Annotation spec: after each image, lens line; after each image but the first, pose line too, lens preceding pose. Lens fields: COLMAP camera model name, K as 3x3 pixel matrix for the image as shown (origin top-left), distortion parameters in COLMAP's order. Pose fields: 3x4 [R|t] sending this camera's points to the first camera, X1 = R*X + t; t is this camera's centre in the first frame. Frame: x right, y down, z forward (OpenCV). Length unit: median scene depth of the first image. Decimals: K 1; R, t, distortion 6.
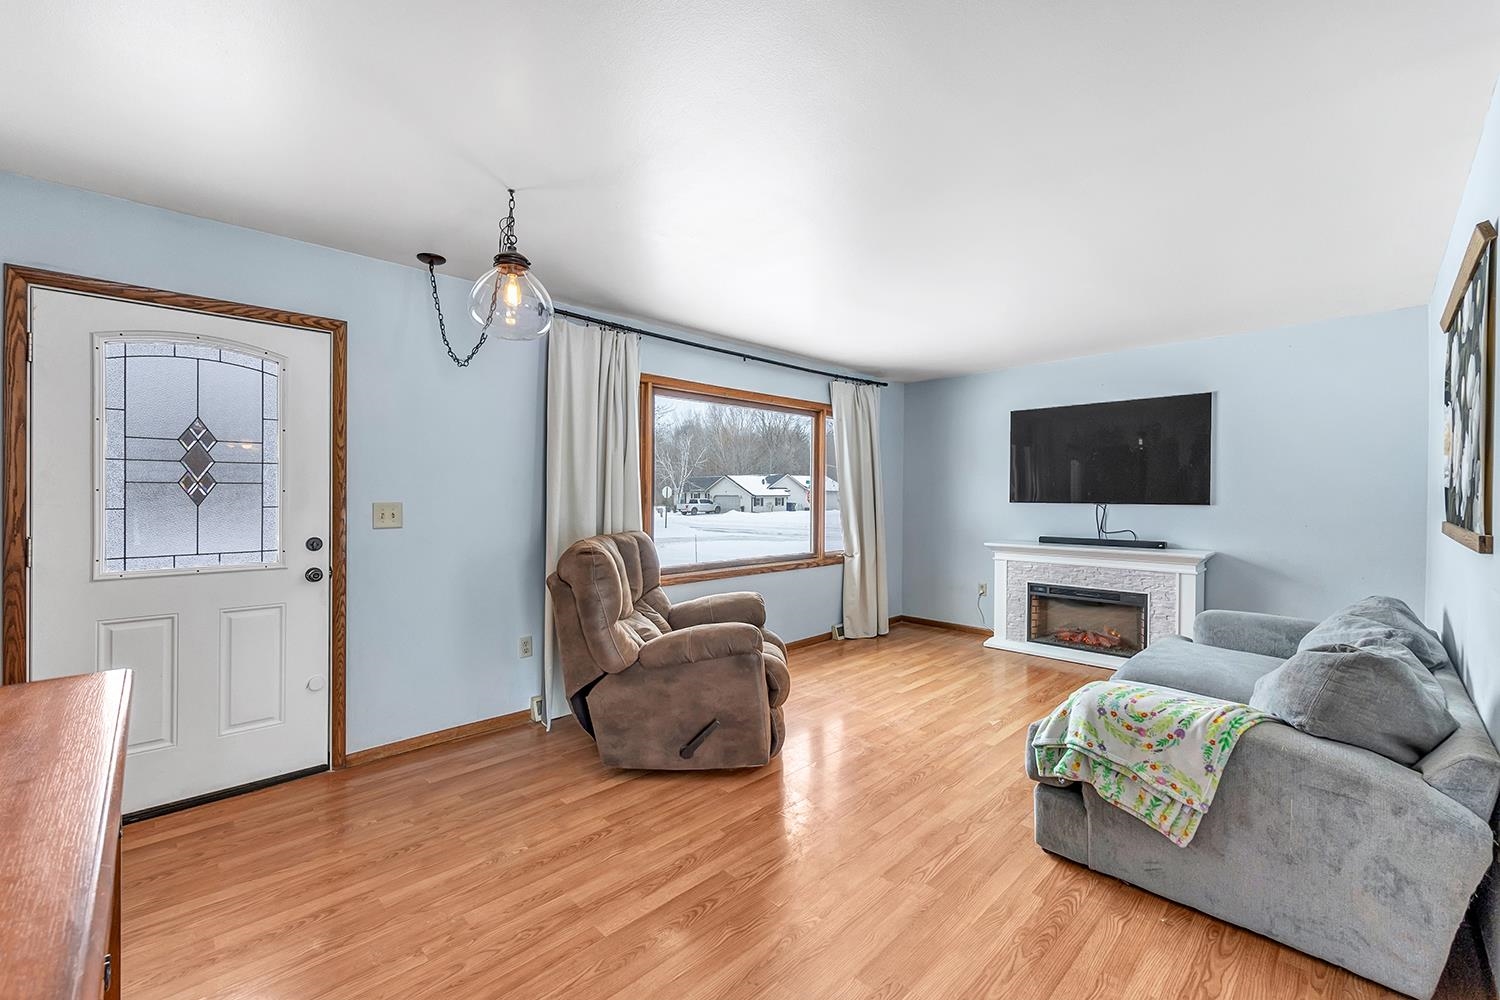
lens RADIAL K [[620.1, 0, 737.2], [0, 620.1, 499.4], [0, 0, 1]] dist [-0.000723, -0.000006]
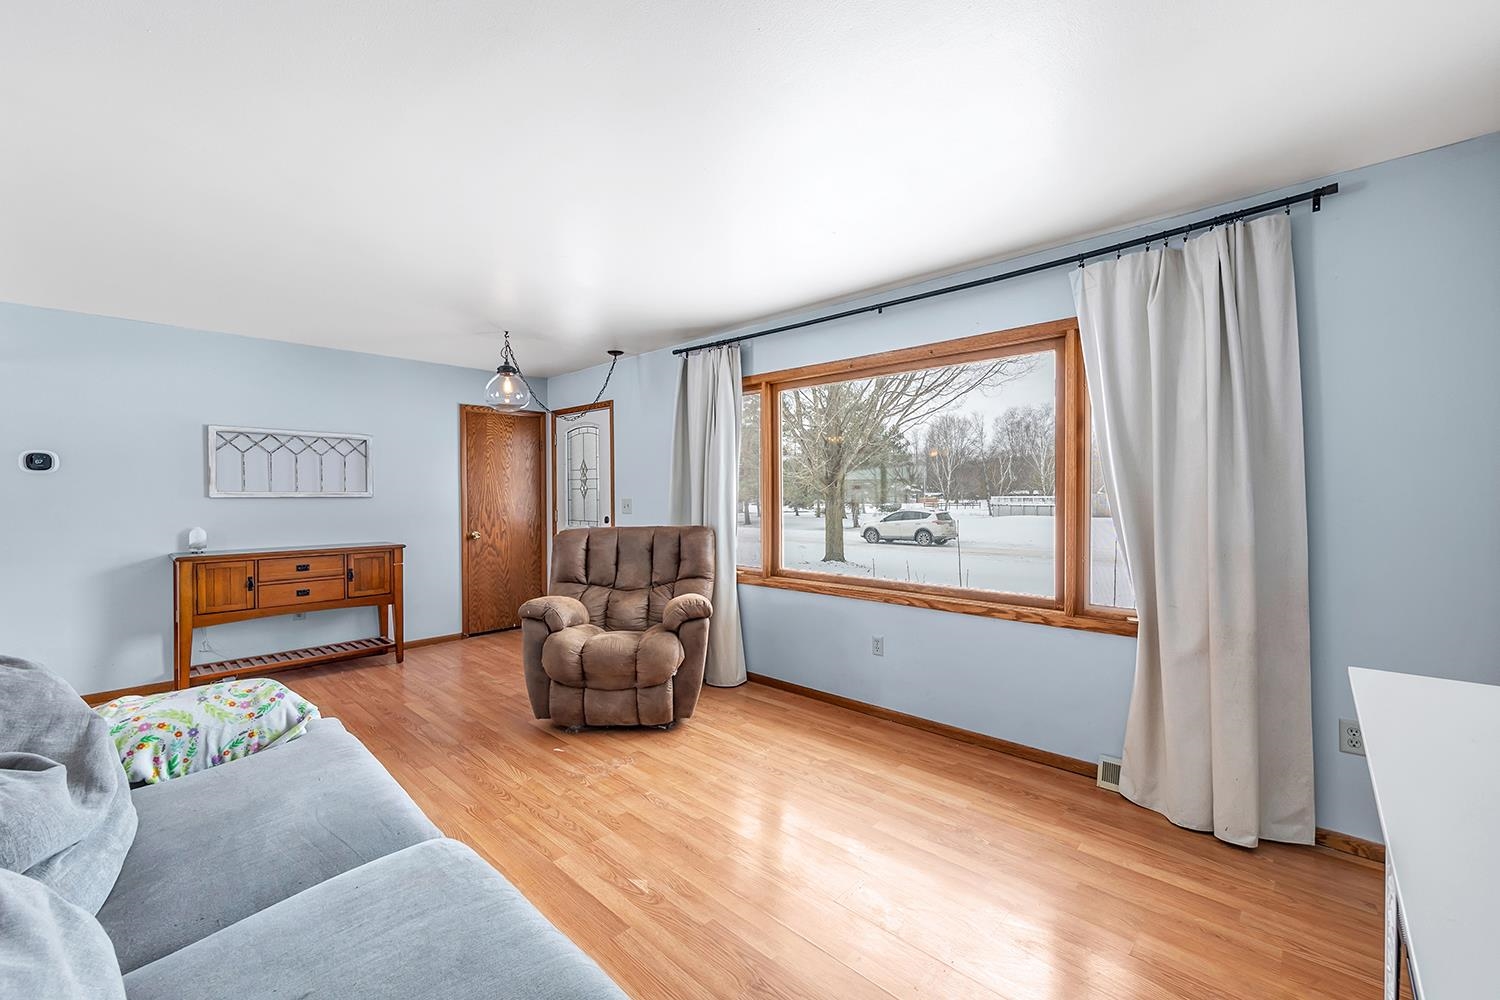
lens RADIAL K [[620.1, 0, 737.2], [0, 620.1, 499.4], [0, 0, 1]] dist [-0.000723, -0.000006]
pose [[0.029086, 0.009941, -0.999527, 1.009080], [-0.003205, 0.999946, 0.009852, -0.009209], [0.999572, 0.002917, 0.029116, 1.085140]]
